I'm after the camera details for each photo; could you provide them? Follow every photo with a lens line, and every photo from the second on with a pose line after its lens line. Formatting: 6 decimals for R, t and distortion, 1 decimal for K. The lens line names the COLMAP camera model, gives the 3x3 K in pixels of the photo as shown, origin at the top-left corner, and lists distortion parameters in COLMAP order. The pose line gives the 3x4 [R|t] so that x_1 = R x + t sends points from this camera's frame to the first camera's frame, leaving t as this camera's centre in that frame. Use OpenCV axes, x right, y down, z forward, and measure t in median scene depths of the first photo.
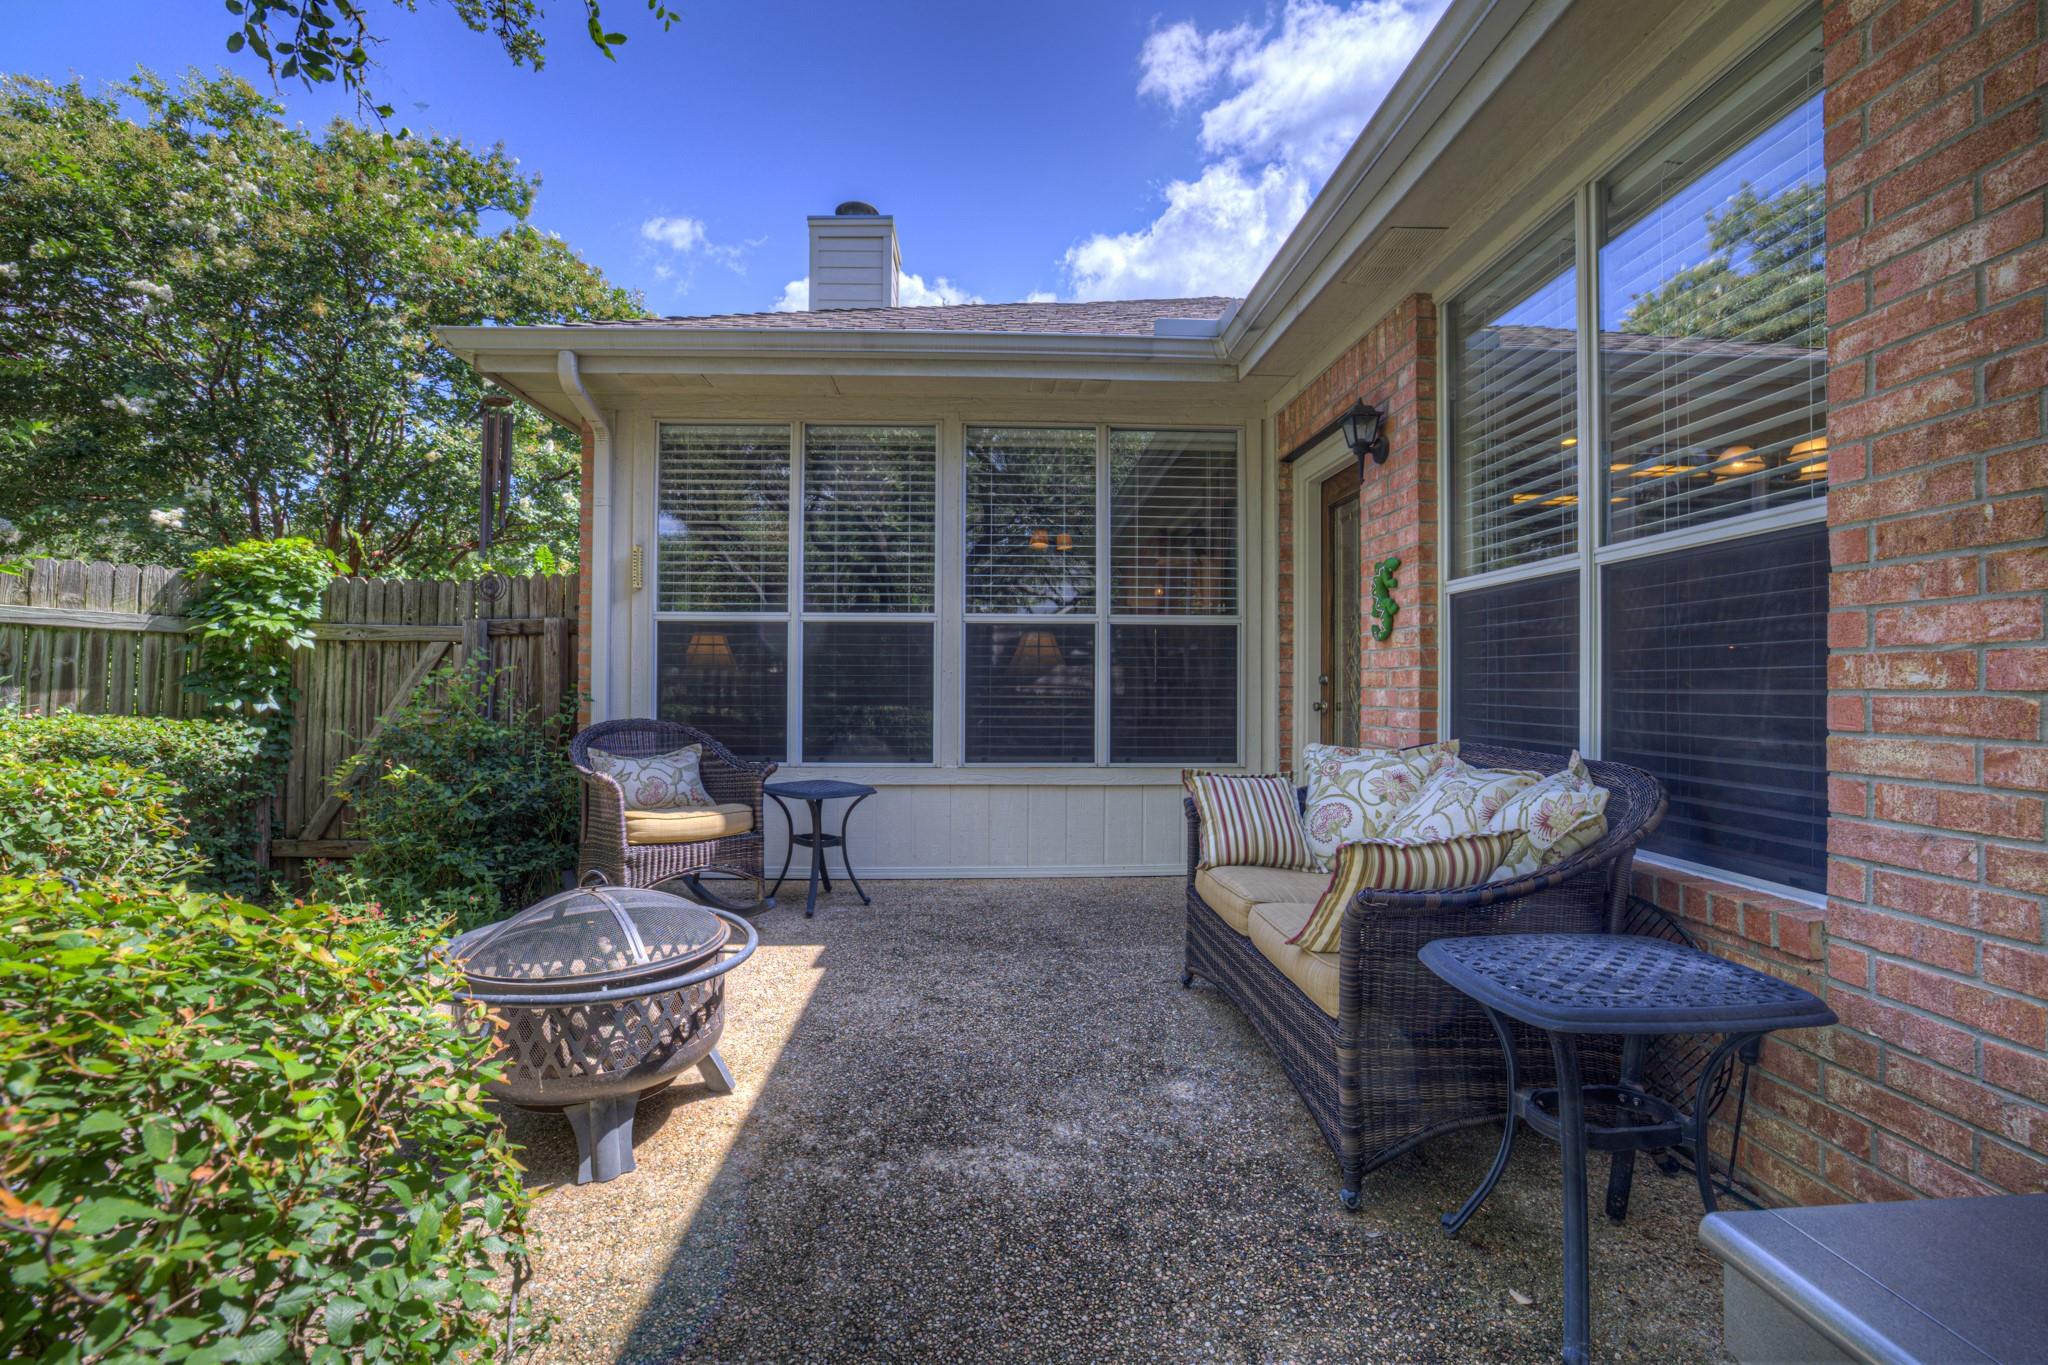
lens RADIAL K [[875.7, 0, 1018.0], [0, 875.7, 682.0], [0, 0, 1]] dist [-0.038156, 0.012298]
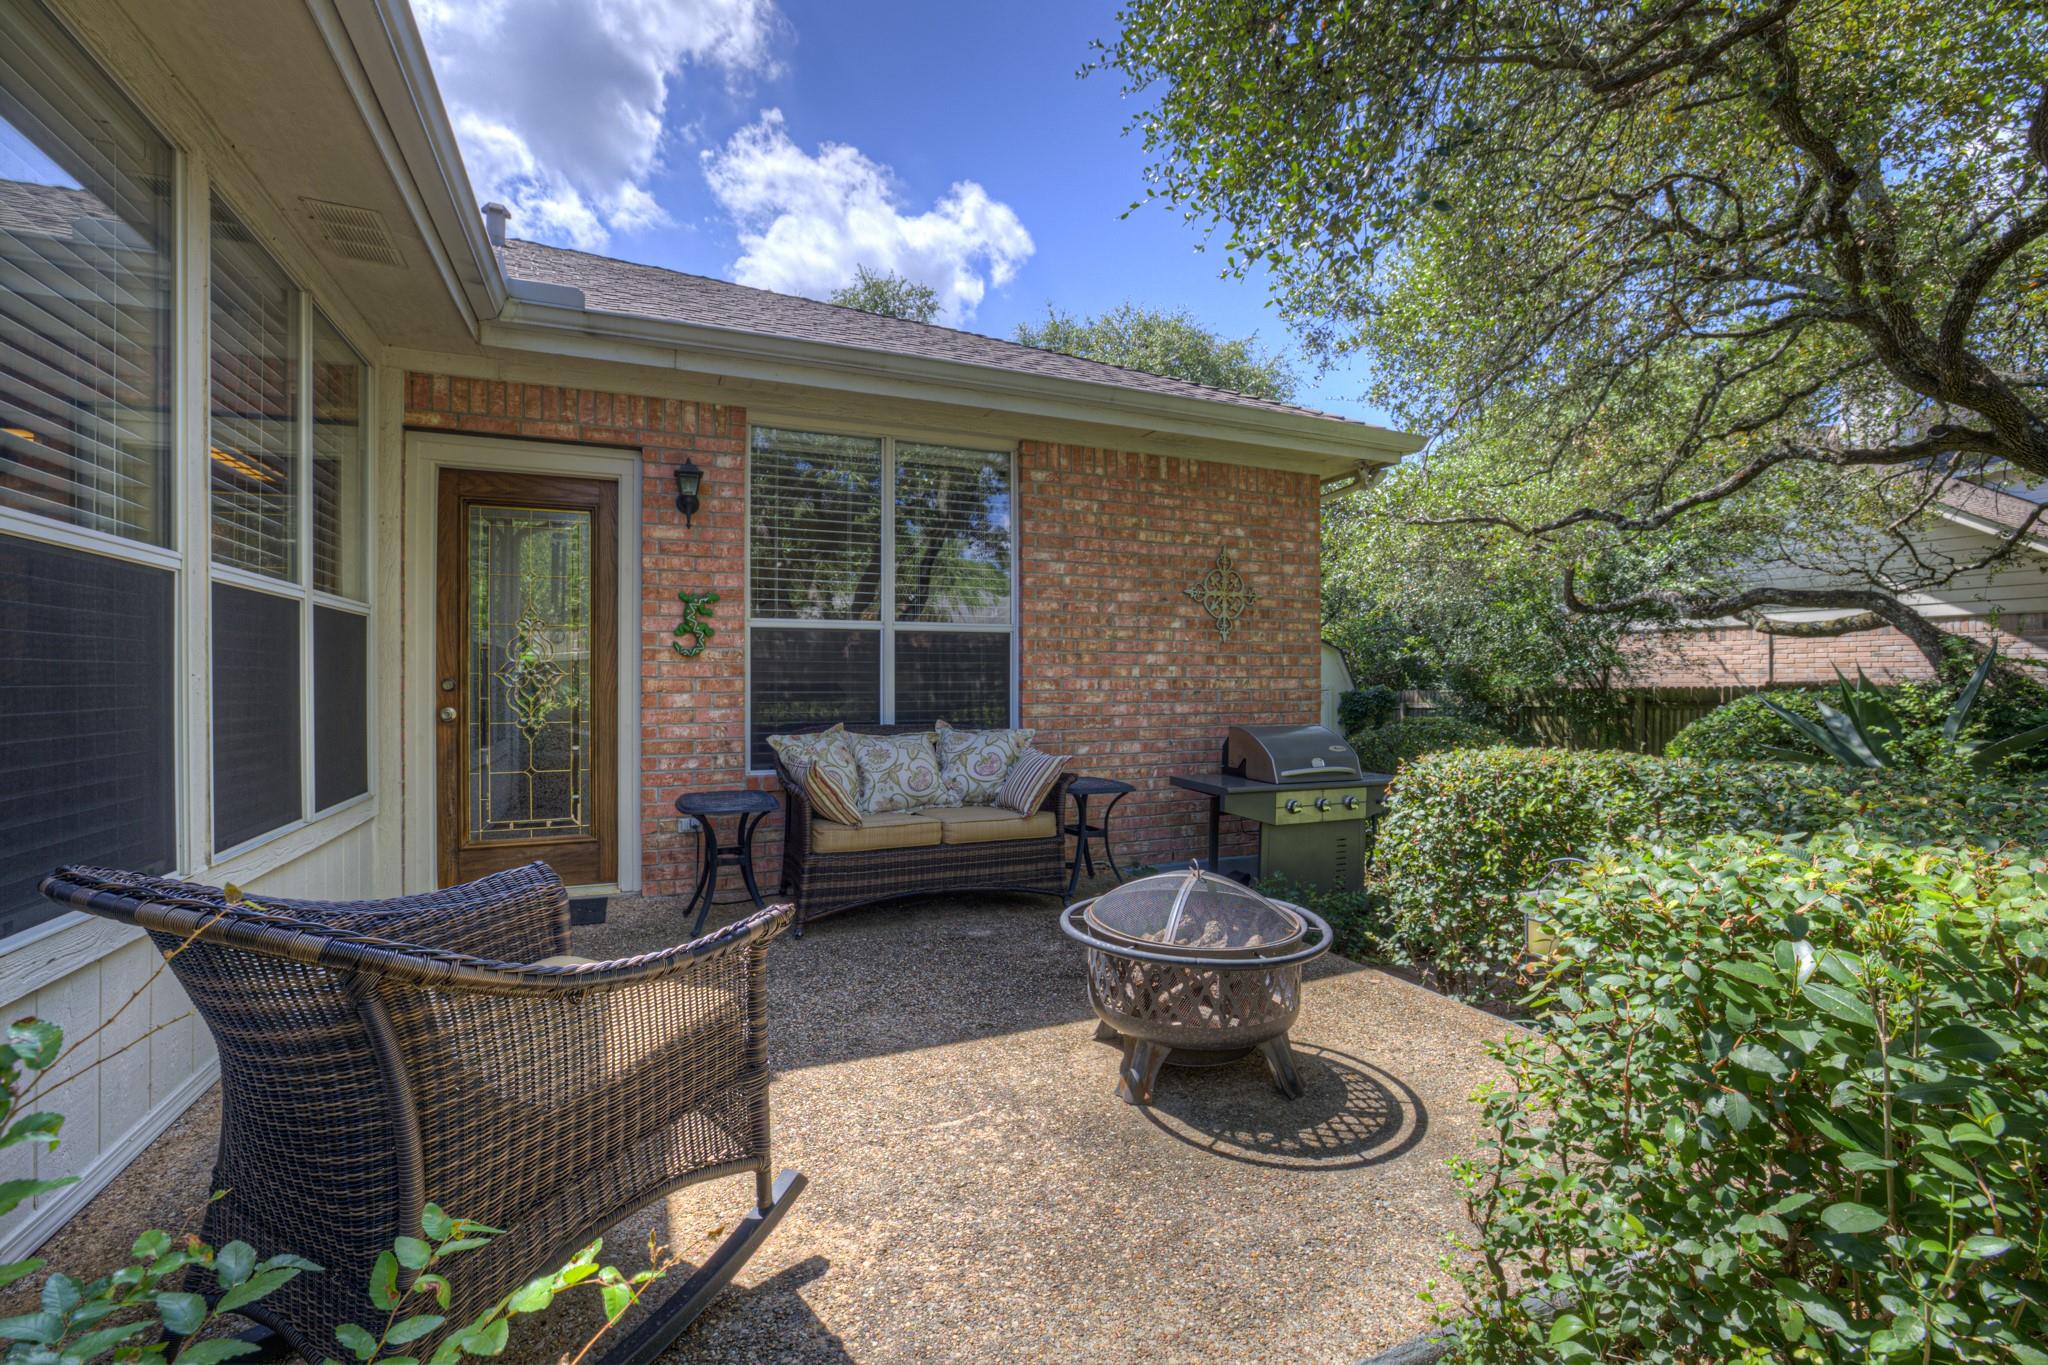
lens RADIAL K [[875.7, 0, 1018.0], [0, 875.7, 682.0], [0, 0, 1]] dist [-0.038156, 0.012298]
pose [[-0.358732, -0.002978, 0.933436, -0.711979], [-0.003344, 0.999993, 0.001905, -0.009804], [-0.933434, -0.002438, -0.358740, 0.775450]]
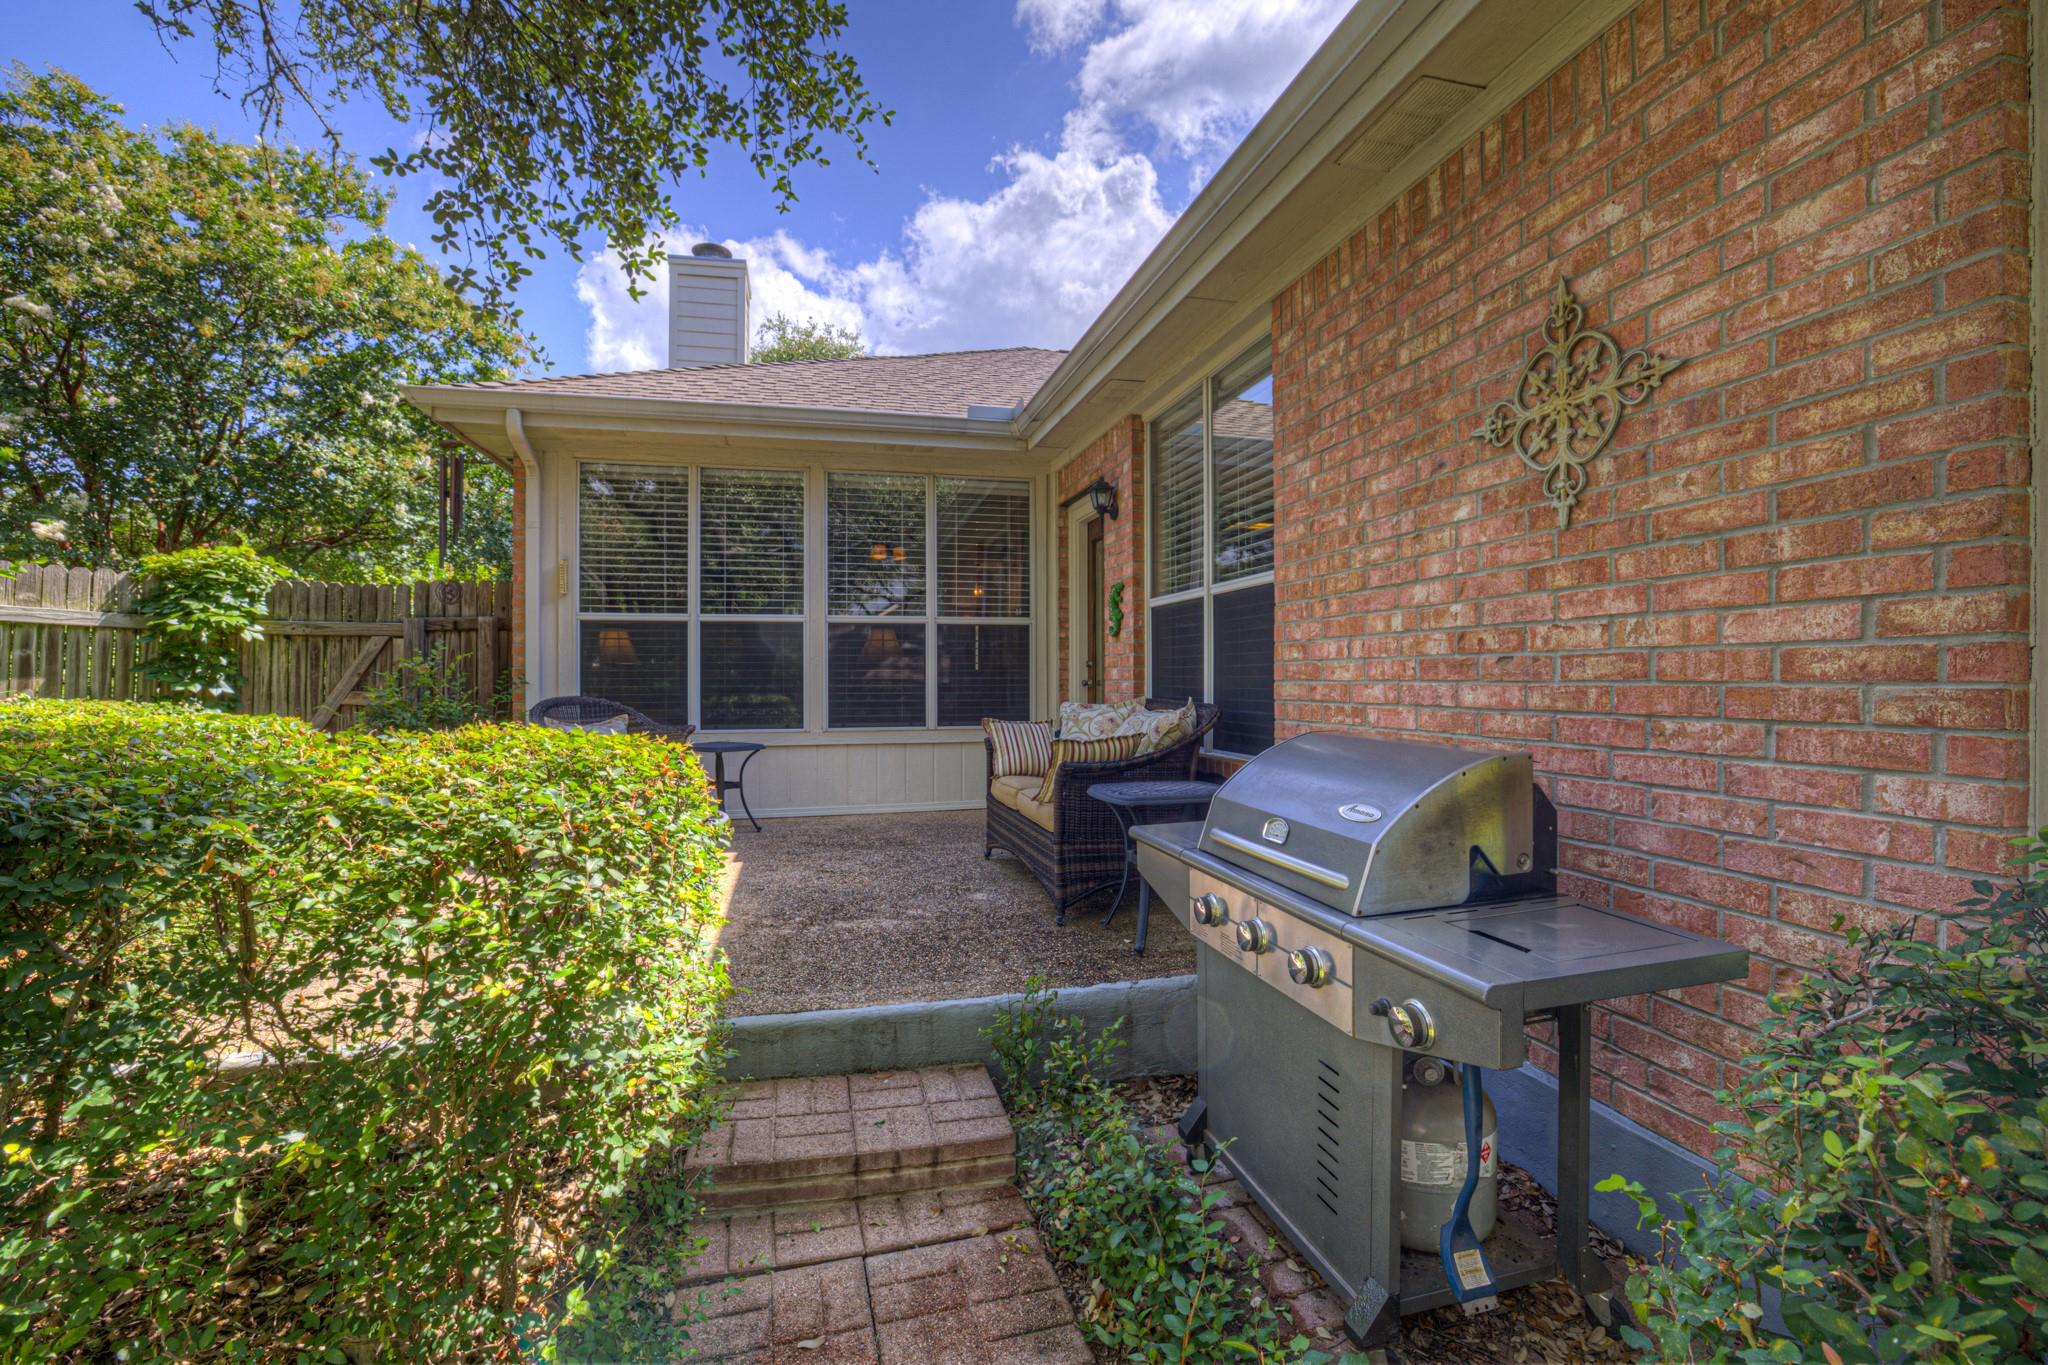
lens RADIAL K [[875.7, 0, 1018.0], [0, 875.7, 682.0], [0, 0, 1]] dist [-0.038156, 0.012298]
pose [[0.981015, -0.007878, 0.193771, -0.035924], [0.006391, 0.999945, 0.008299, 0.014036], [-0.193826, -0.006903, 0.981012, -0.365352]]
